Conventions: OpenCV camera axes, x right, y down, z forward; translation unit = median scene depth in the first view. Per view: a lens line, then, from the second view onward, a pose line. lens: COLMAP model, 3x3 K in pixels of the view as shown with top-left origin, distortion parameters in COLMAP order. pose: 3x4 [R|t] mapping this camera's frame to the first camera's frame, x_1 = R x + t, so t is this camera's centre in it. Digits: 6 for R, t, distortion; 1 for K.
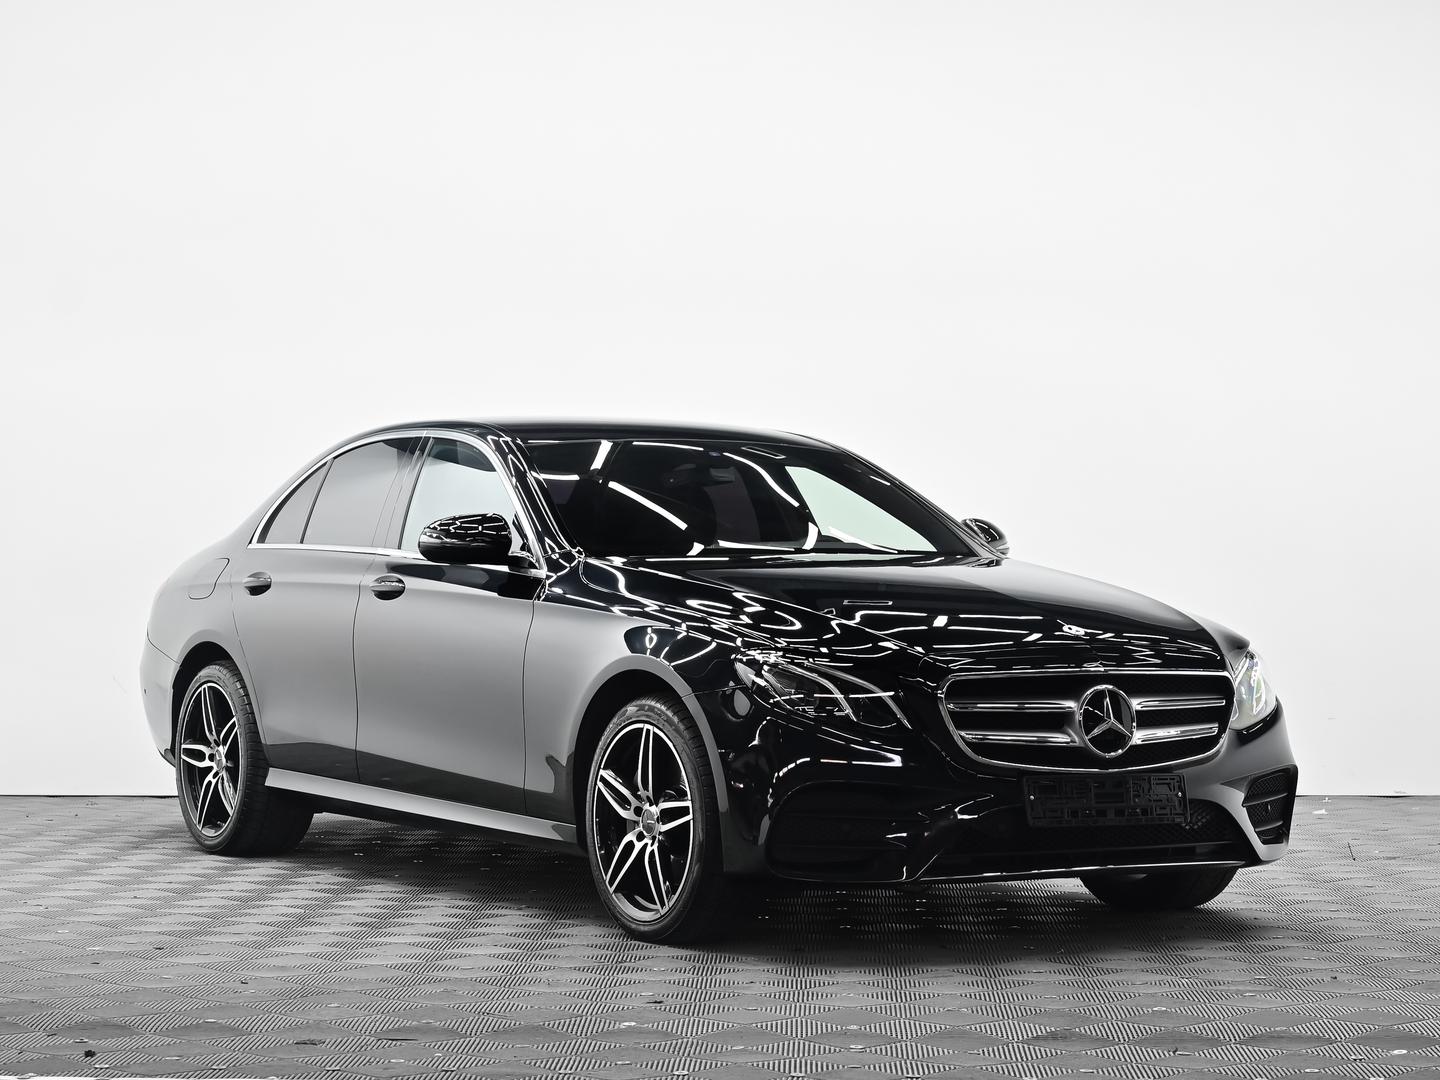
lens RADIAL K [[2382.2, 0, 720.0], [0, 2382.2, 540.0], [0, 0, 1]] dist [-0.005180, 0.128265]
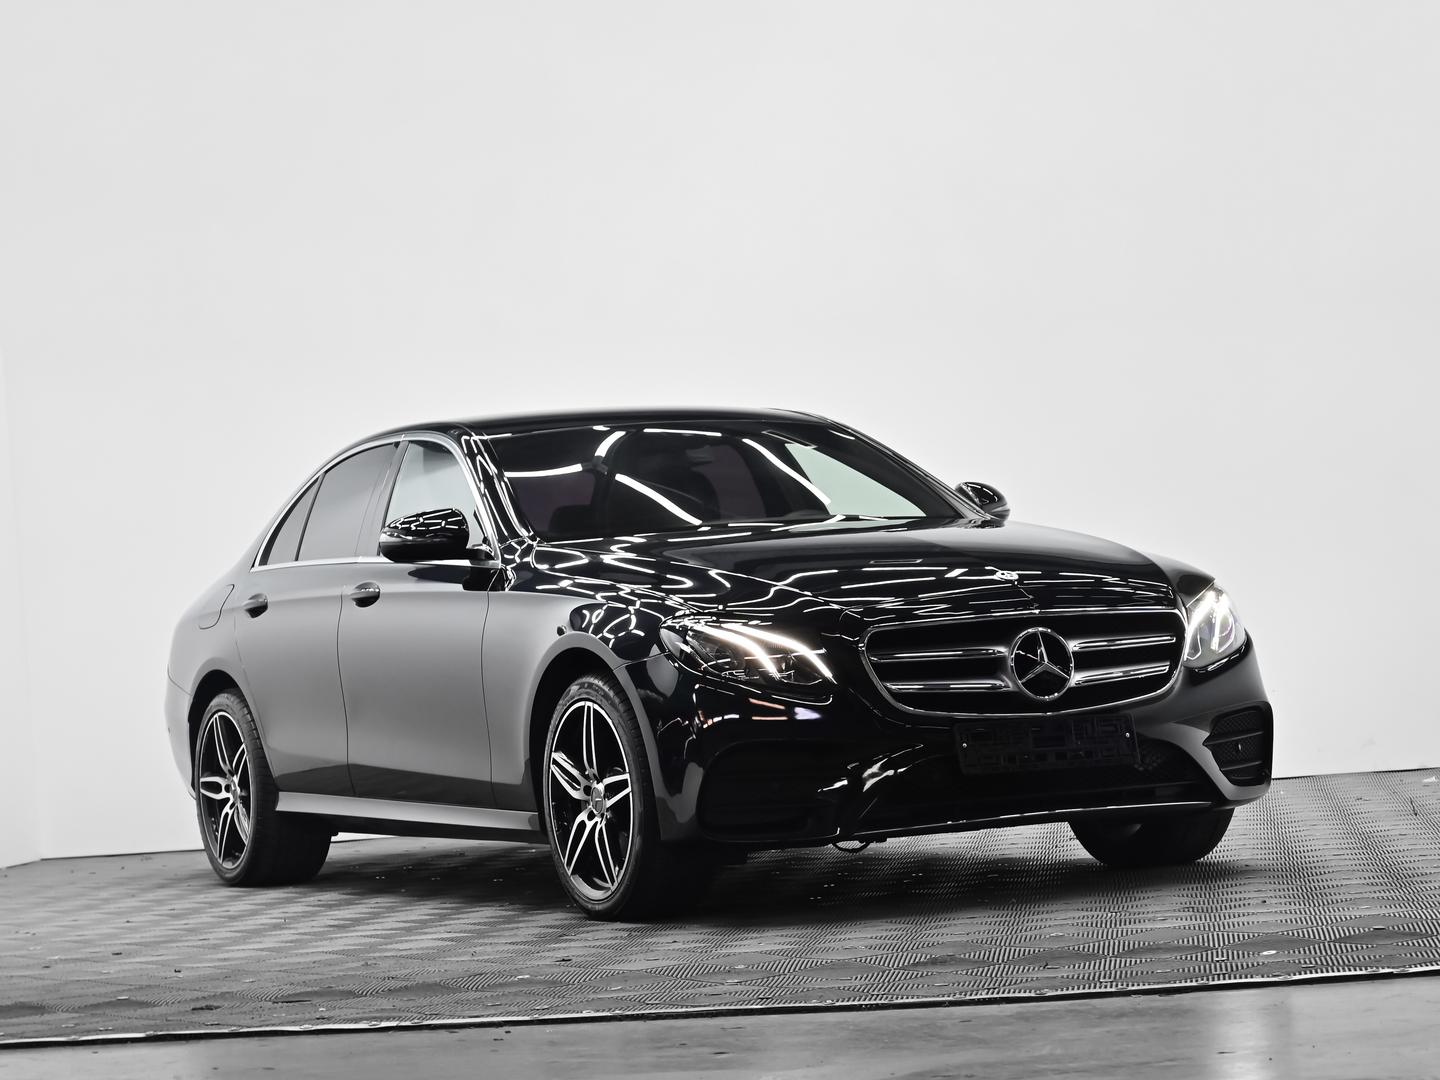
lens RADIAL K [[2676.3, 0, 720.0], [0, 2676.3, 540.0], [0, 0, 1]] dist [0.019090, -0.036221]
pose [[0.994217, -0.073137, -0.078635, 0.113566], [0.072176, 0.997279, -0.014999, 0.029904], [0.079518, 0.009237, 0.996791, -0.106516]]
